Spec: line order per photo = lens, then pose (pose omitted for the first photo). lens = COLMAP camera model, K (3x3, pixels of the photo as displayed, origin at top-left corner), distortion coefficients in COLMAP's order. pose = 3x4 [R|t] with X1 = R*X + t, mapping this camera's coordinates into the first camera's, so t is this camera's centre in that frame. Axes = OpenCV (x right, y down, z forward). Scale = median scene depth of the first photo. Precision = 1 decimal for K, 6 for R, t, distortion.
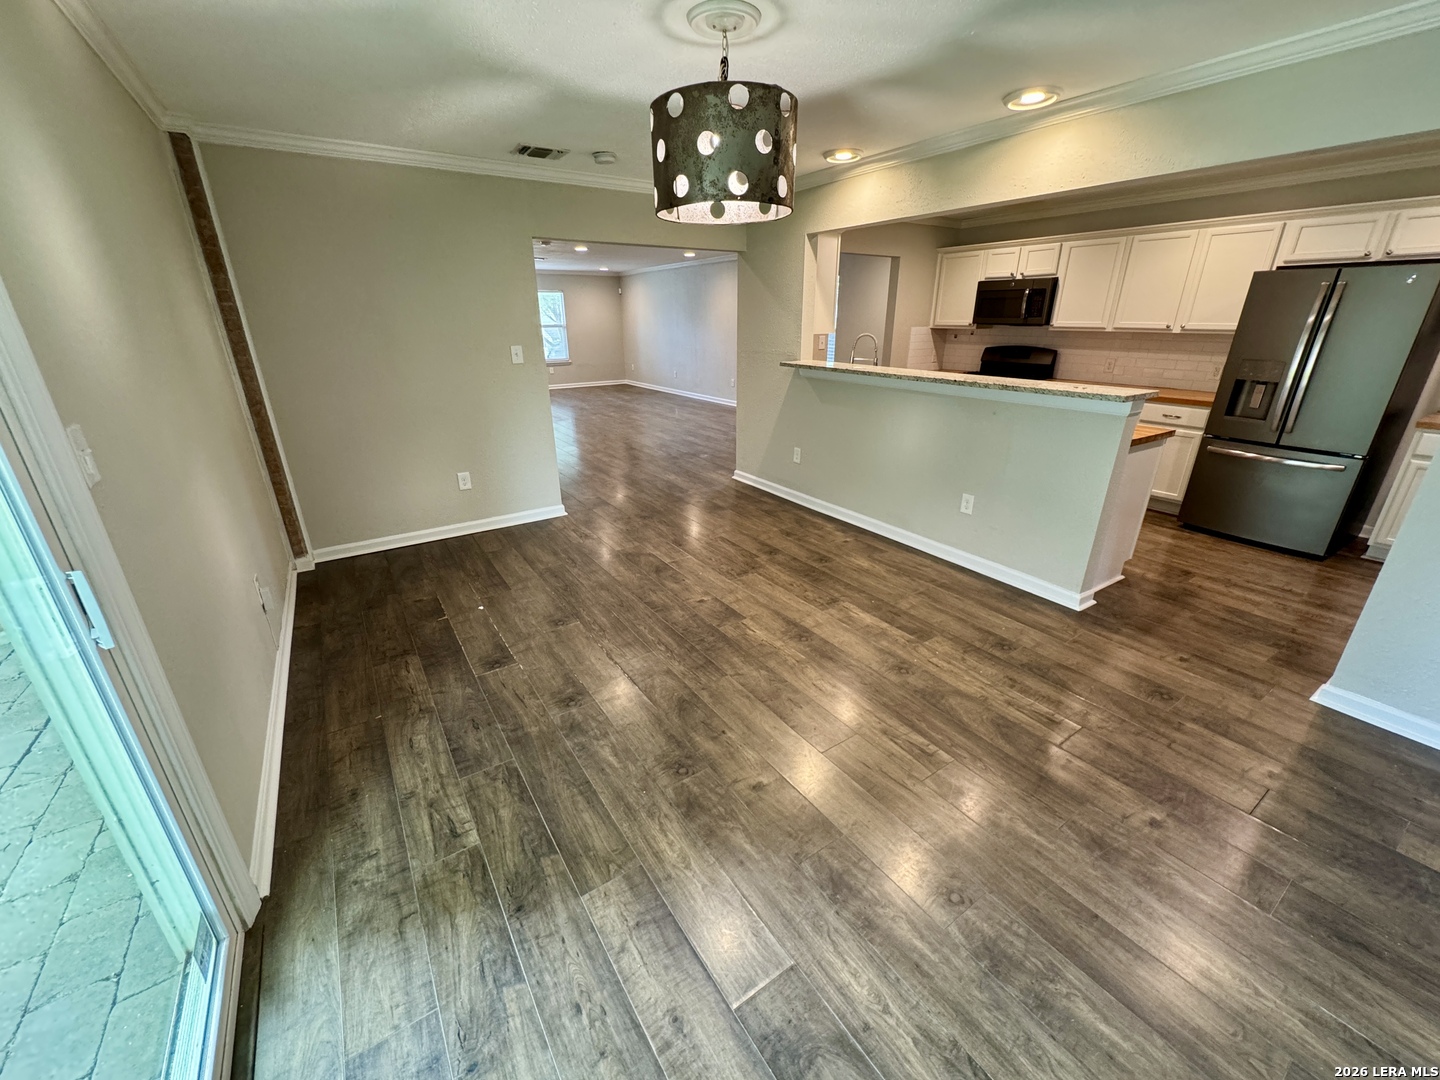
lens RADIAL K [[576.8, 0, 719.5], [0, 576.8, 542.6], [0, 0, 1]] dist [-0.002308, 0.000455]
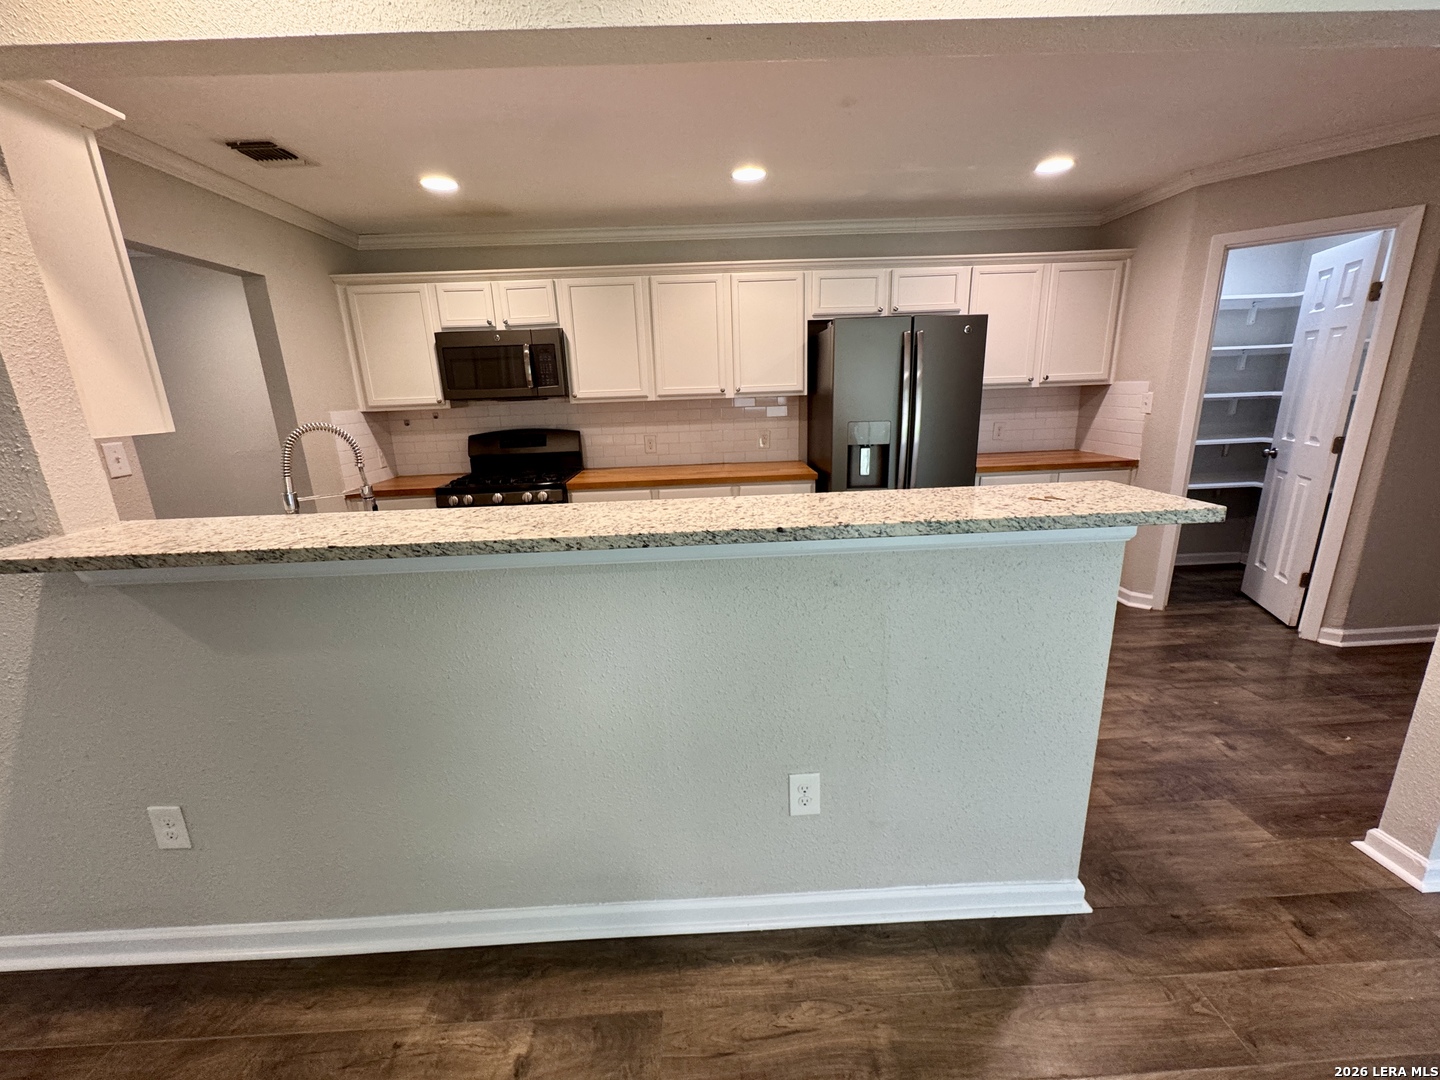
lens RADIAL K [[576.8, 0, 719.5], [0, 576.8, 542.6], [0, 0, 1]] dist [-0.002308, 0.000455]
pose [[0.527076, -0.234177, 0.816916, 0.102949], [0.343864, 0.937844, 0.046981, -0.279513], [-0.777141, 0.256145, 0.574840, 0.771177]]
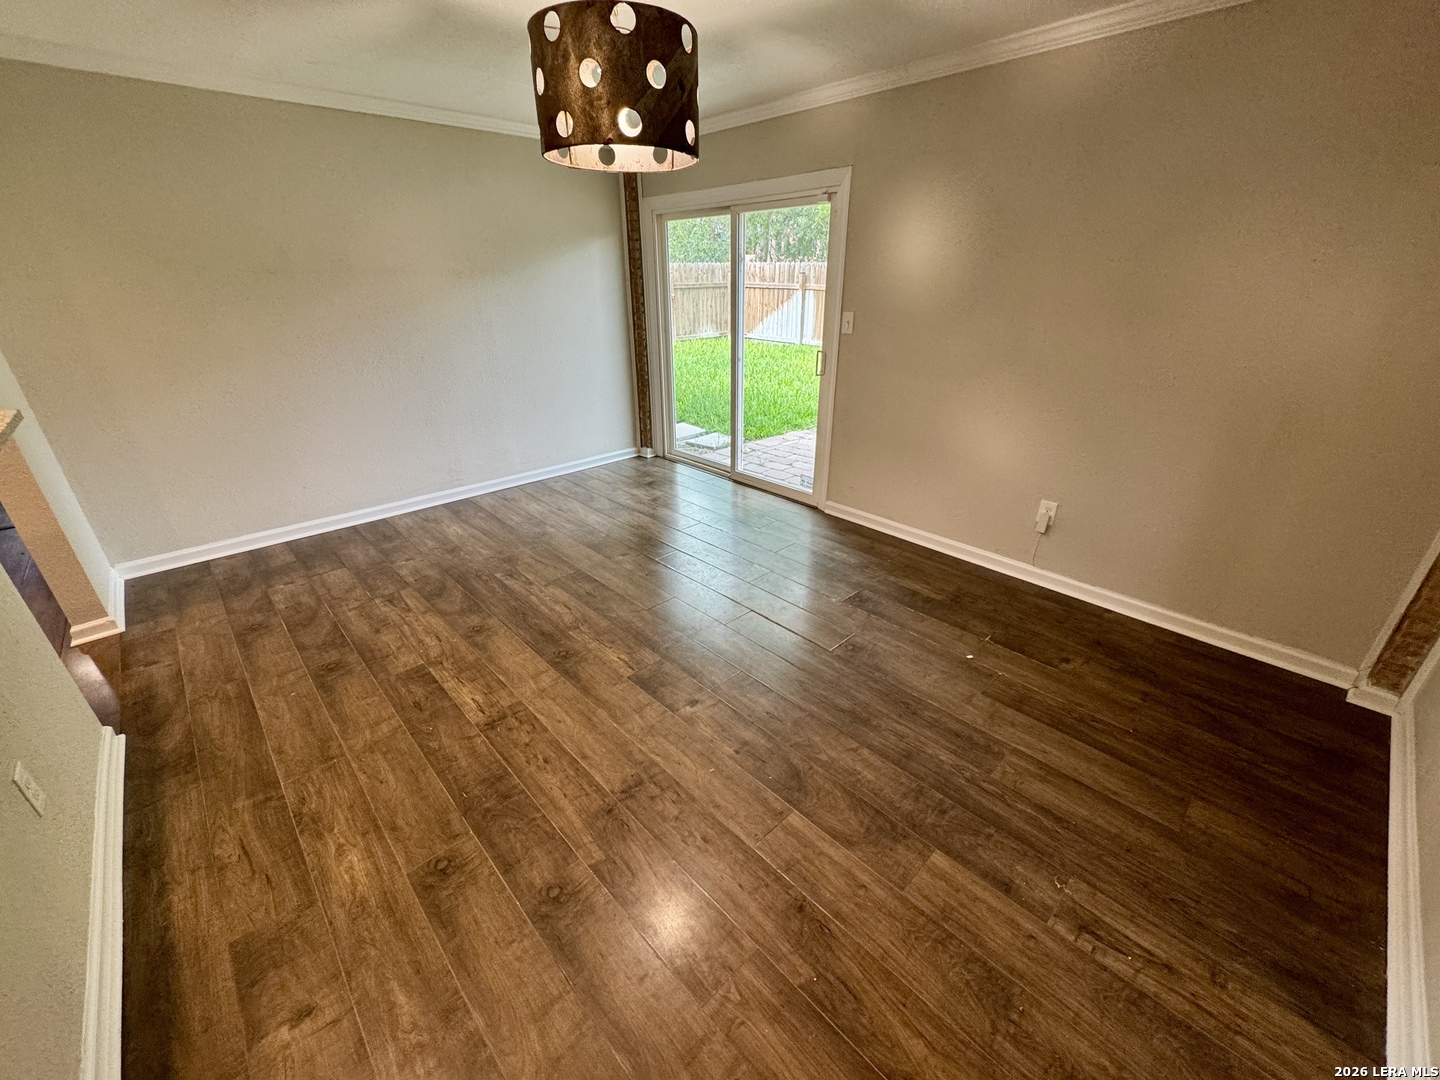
lens RADIAL K [[573.1, 0, 721.7], [0, 573.1, 548.7], [0, 0, 1]] dist [-0.002341, -0.000212]
pose [[-0.984876, 0.082395, -0.152415, 0.022108], [-0.055296, 0.684208, 0.727188, -0.480602], [0.164200, 0.724618, -0.669304, 1.224008]]
